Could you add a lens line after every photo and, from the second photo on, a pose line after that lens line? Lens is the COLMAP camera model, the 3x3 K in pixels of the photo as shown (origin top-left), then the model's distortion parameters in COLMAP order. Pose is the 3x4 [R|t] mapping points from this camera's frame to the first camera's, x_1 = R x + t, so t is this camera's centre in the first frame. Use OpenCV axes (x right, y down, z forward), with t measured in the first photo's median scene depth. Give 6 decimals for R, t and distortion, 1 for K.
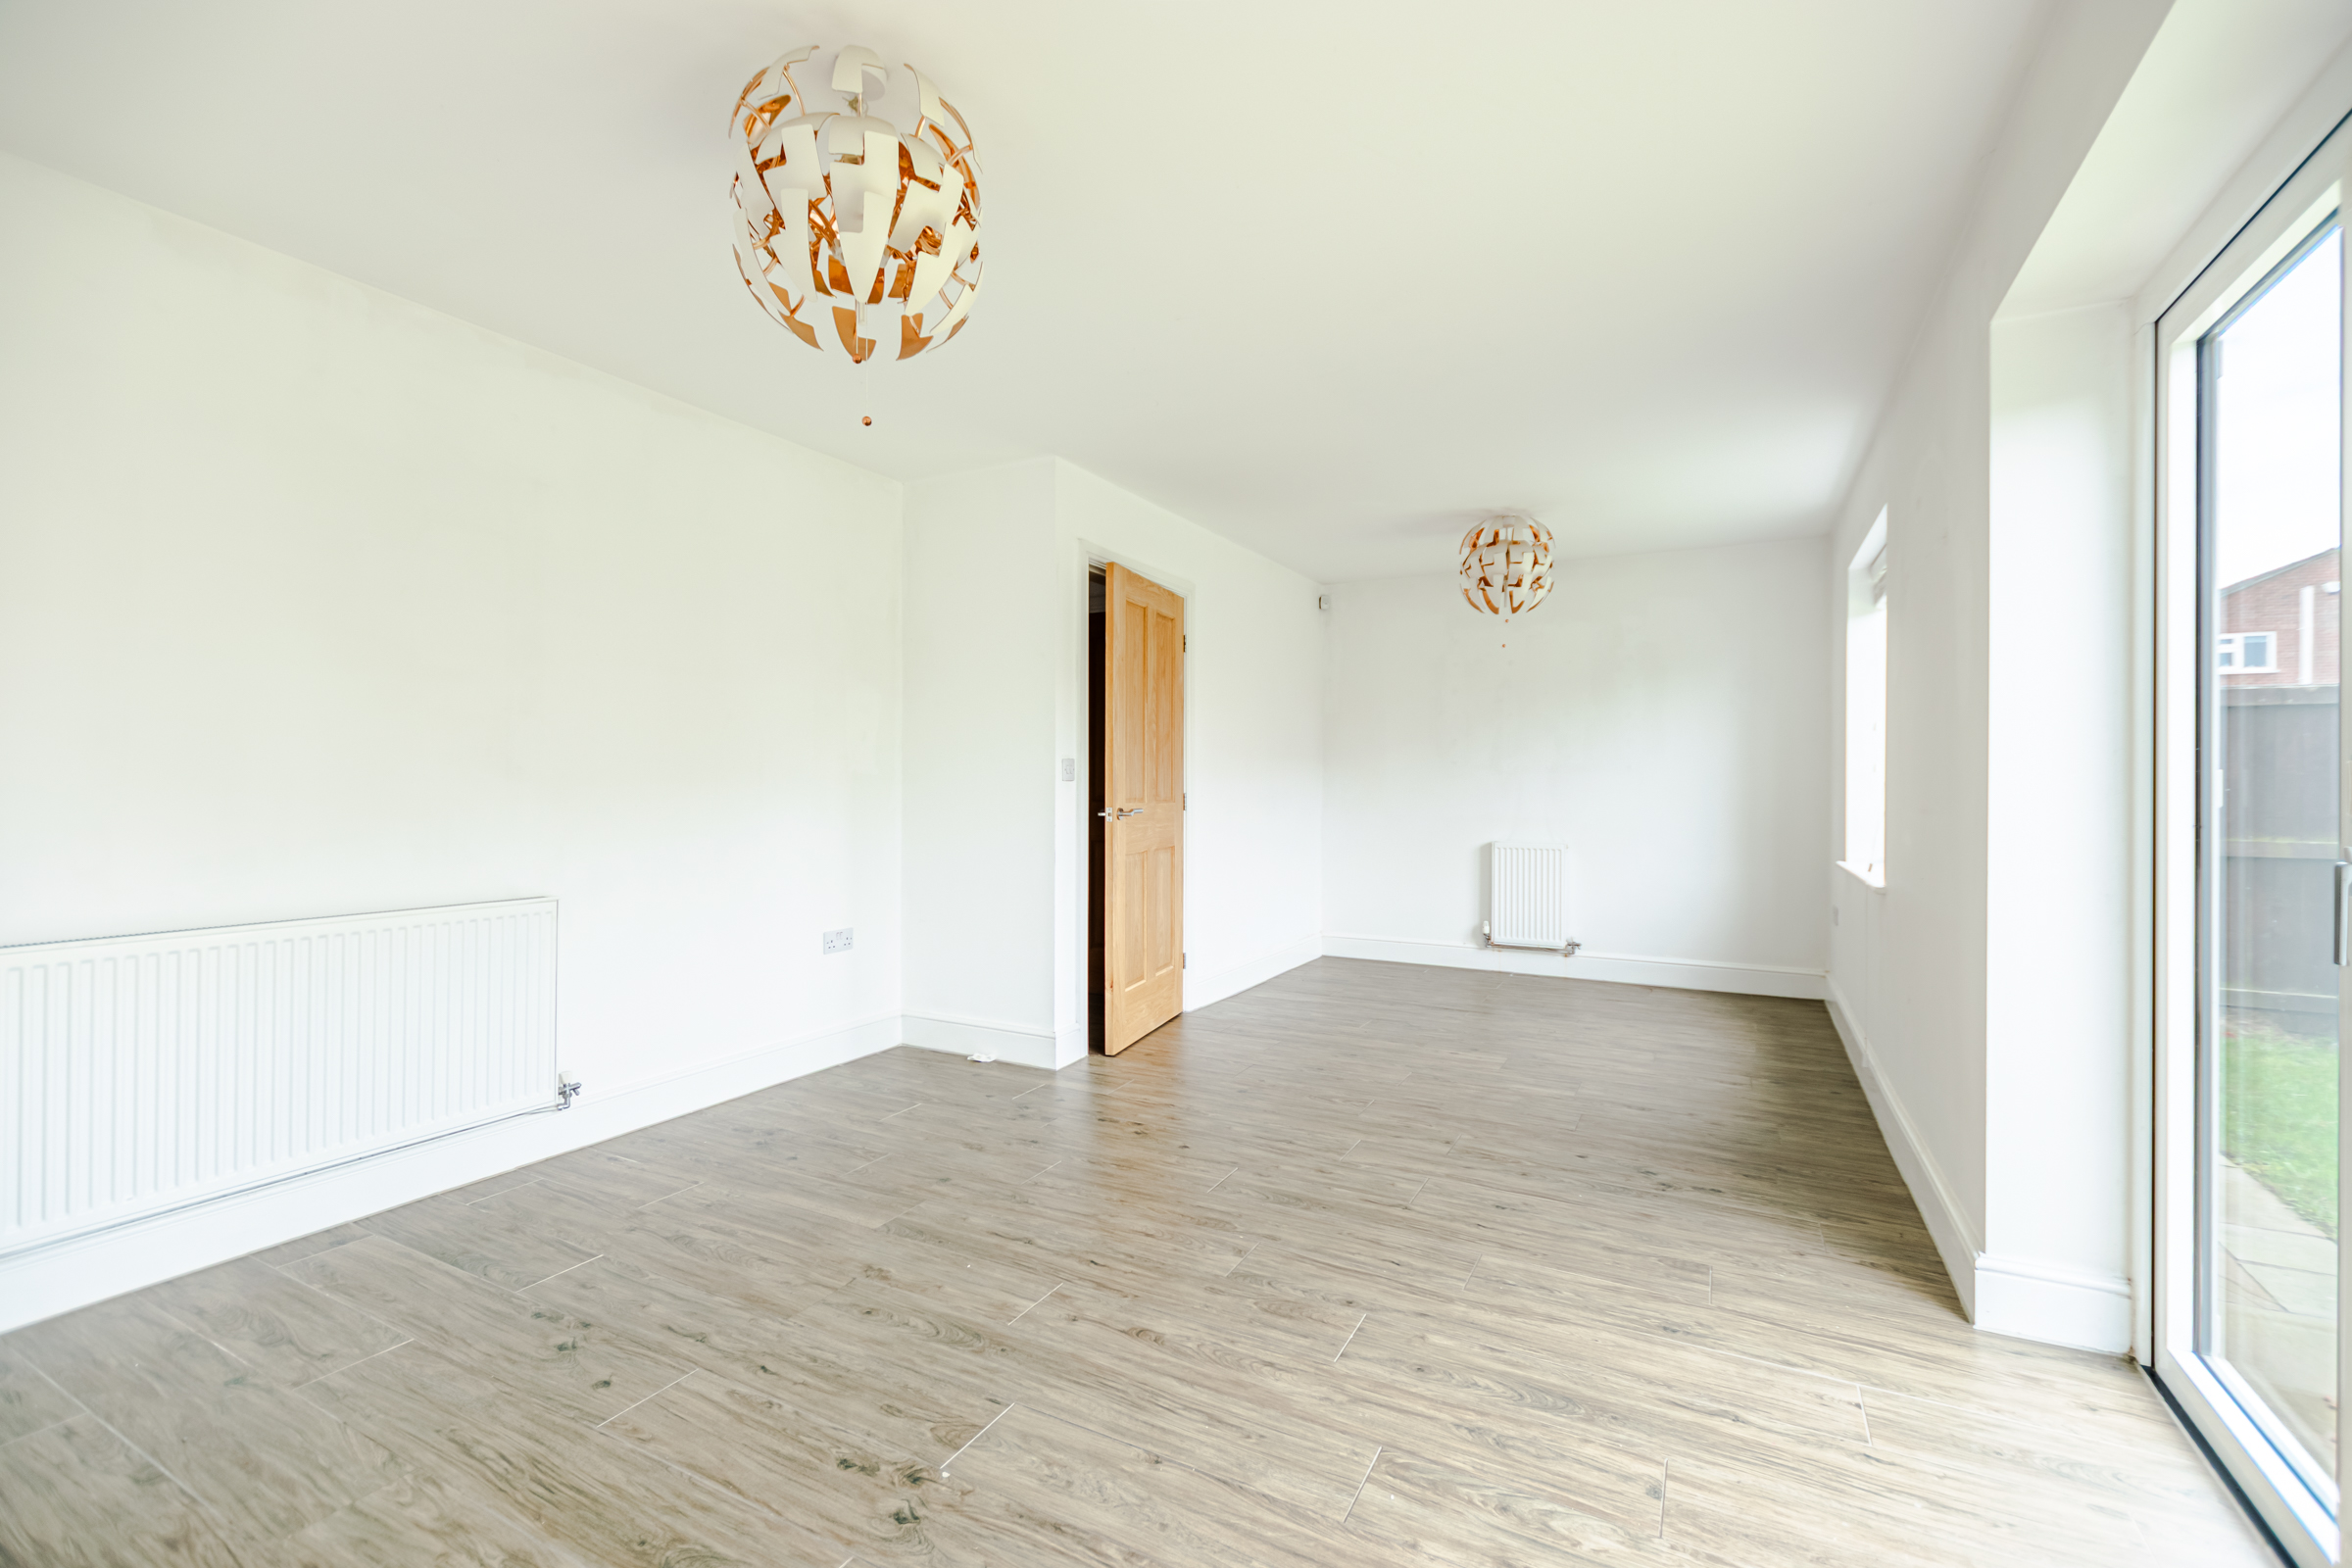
lens RADIAL K [[1013.6, 0, 1168.2], [0, 1013.6, 781.9], [0, 0, 1]] dist [0.008880, -0.002308]
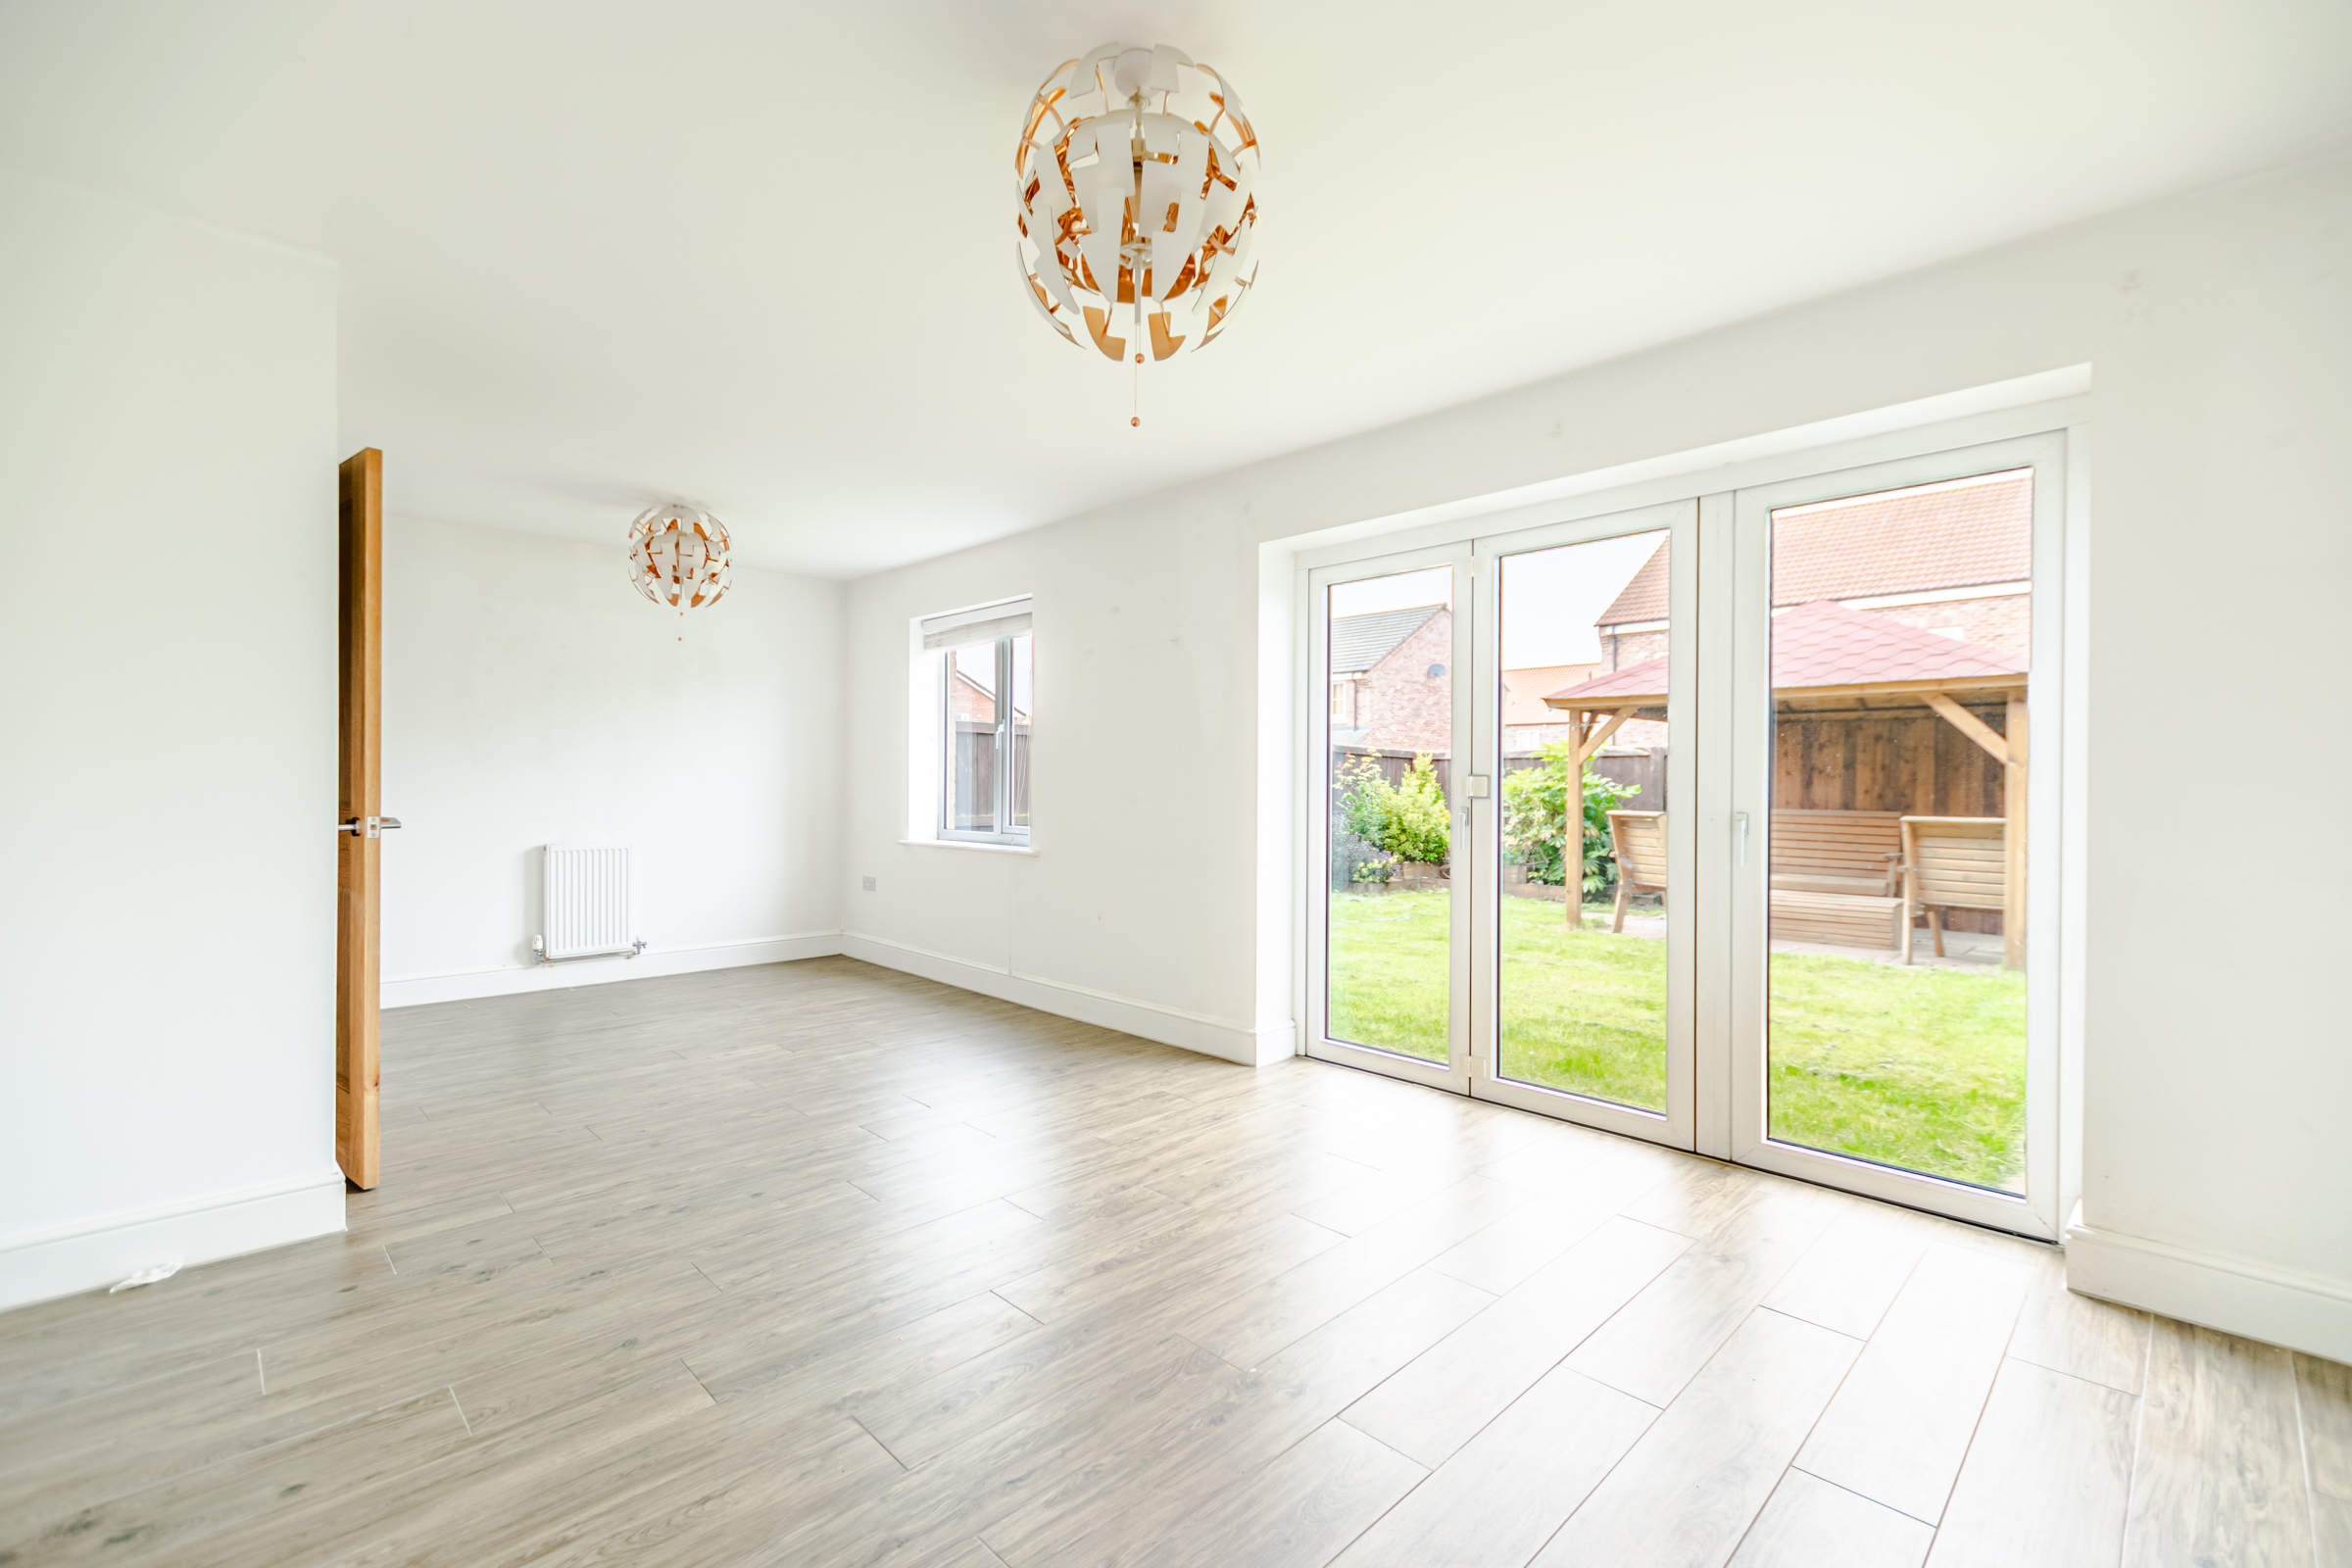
lens RADIAL K [[1013.6, 0, 1198.5], [0, 1013.6, 783.9], [0, 0, 1]] dist [0.008880, -0.002308]
pose [[0.284487, -0.002769, 0.958676, -0.842720], [-0.005539, 0.999974, 0.004532, -0.003677], [-0.958664, -0.006599, 0.284465, 0.449173]]
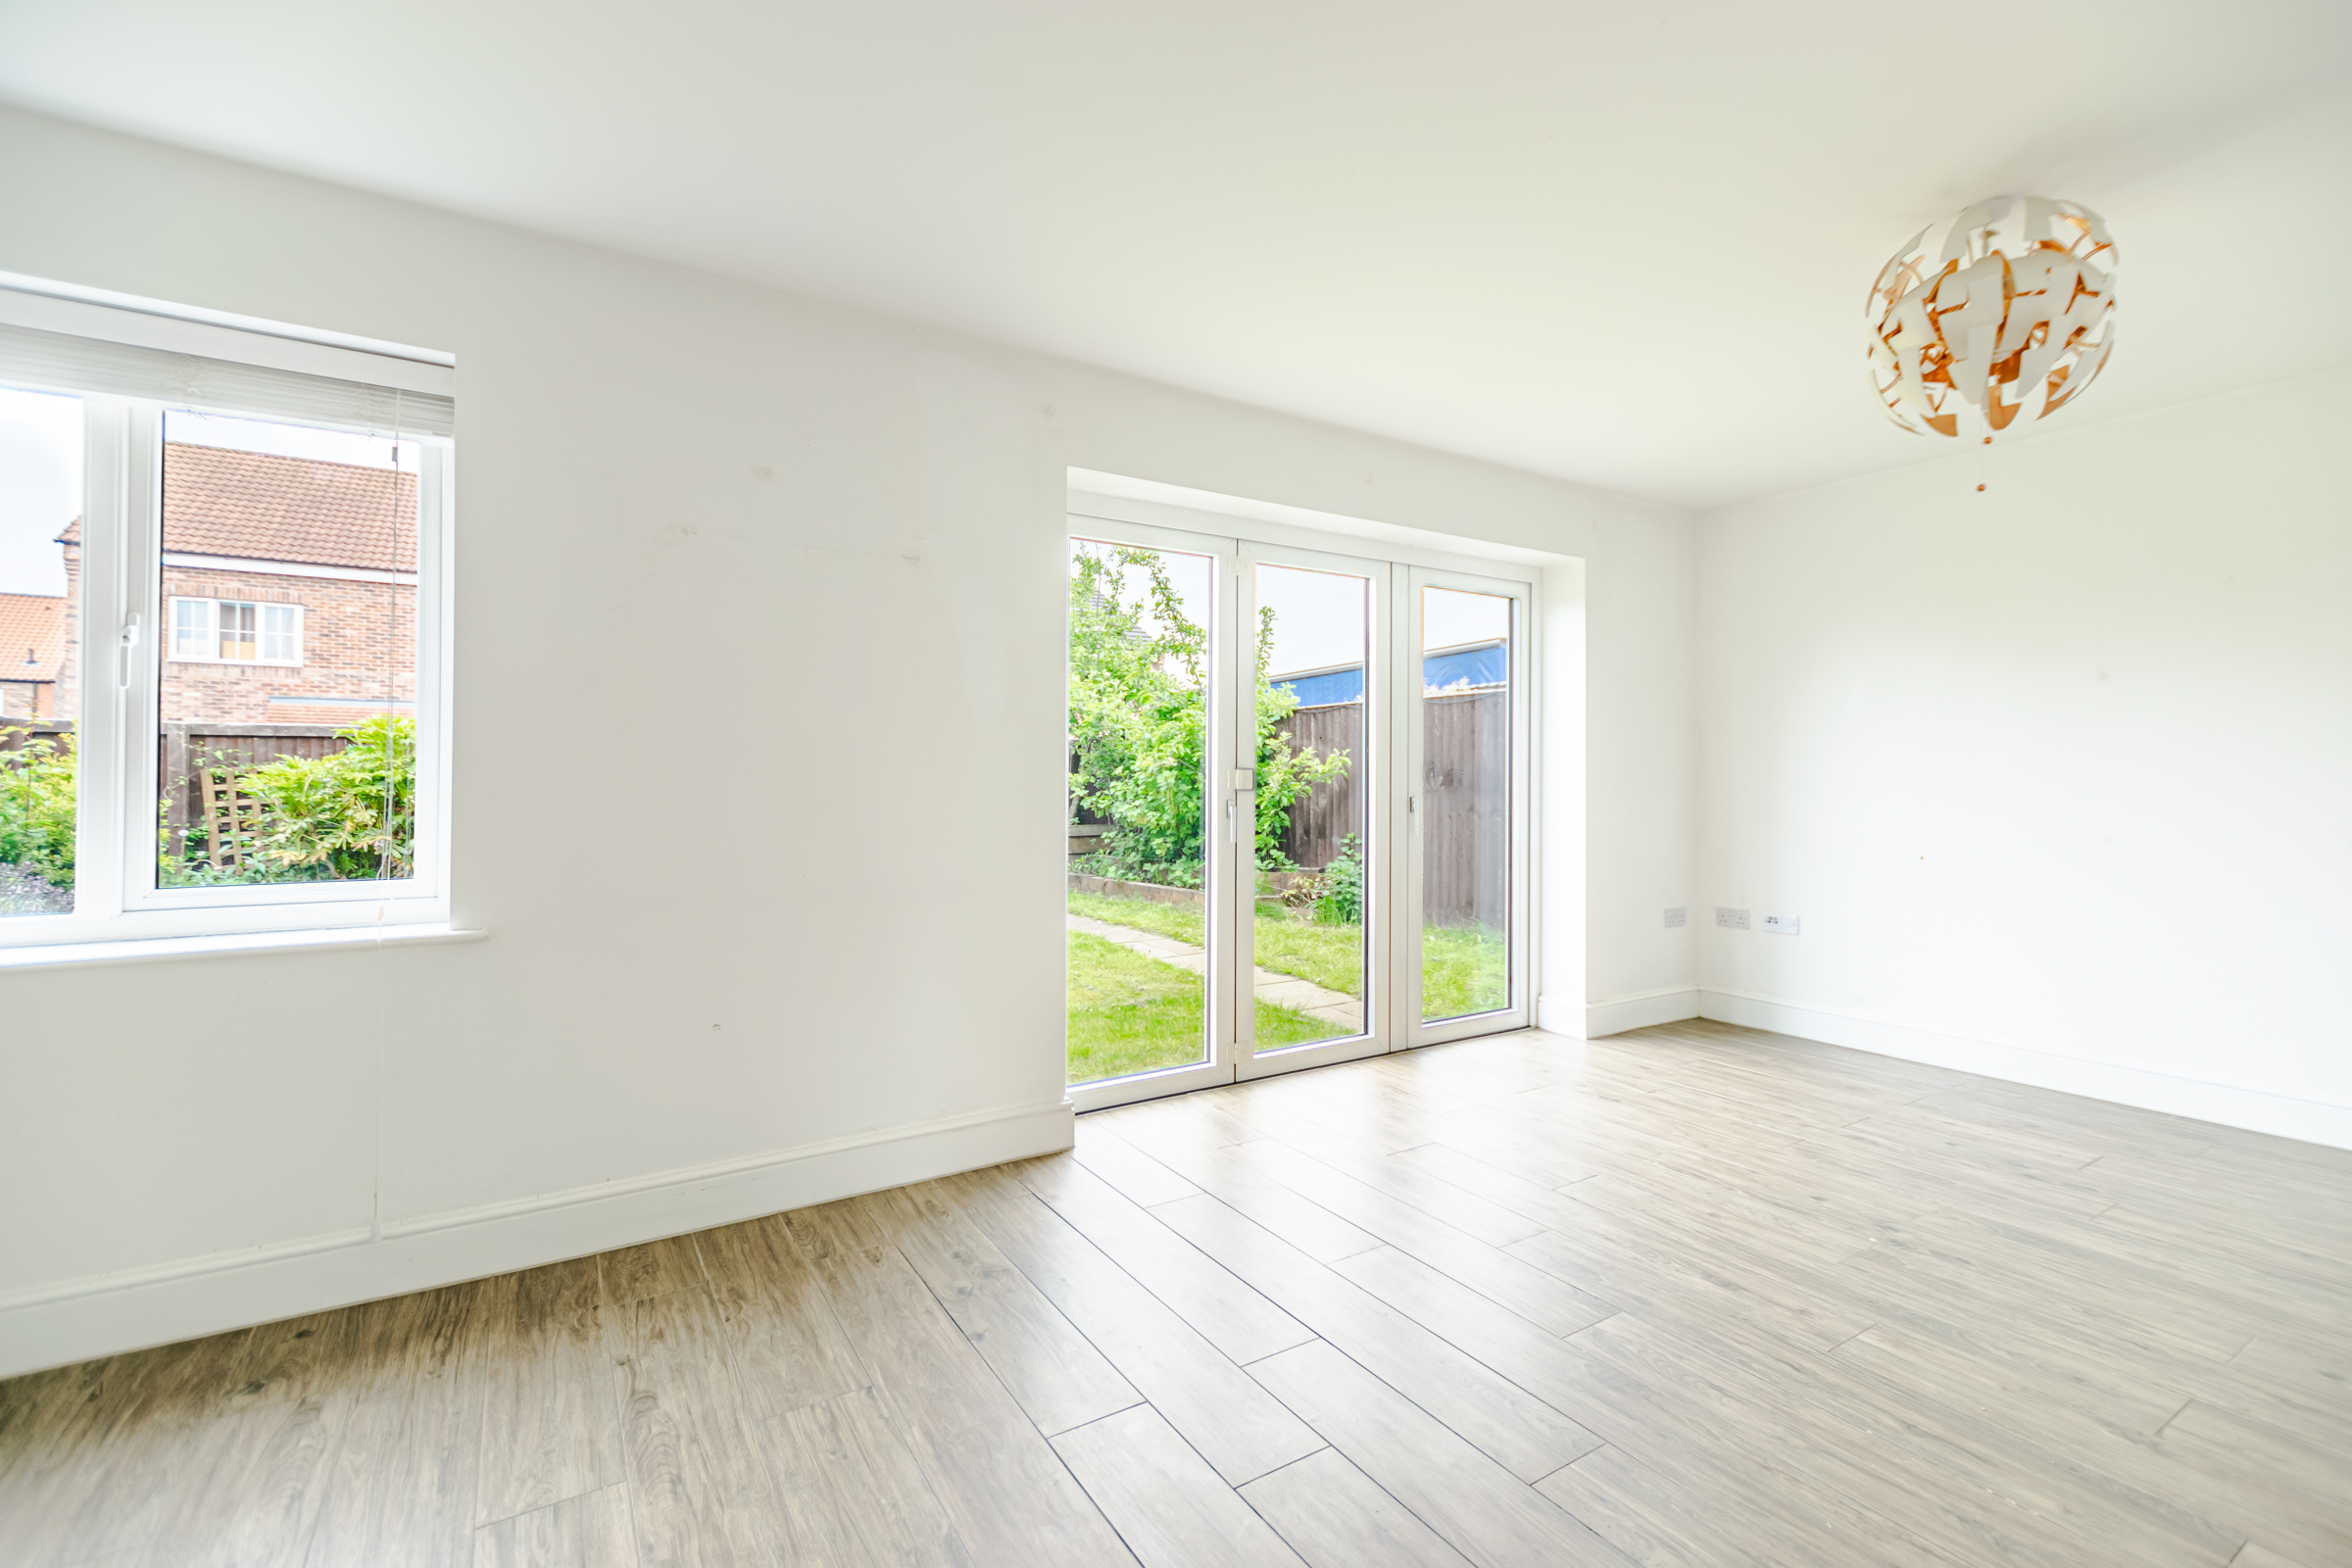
lens RADIAL K [[1013.6, 0, 1160.0], [0, 1013.6, 767.2], [0, 0, 1]] dist [0.008880, -0.002308]
pose [[-0.866633, -0.001184, 0.498944, -0.034635], [-0.005535, 0.999958, -0.007241, -0.002462], [-0.498915, -0.009037, -0.866604, 1.752655]]
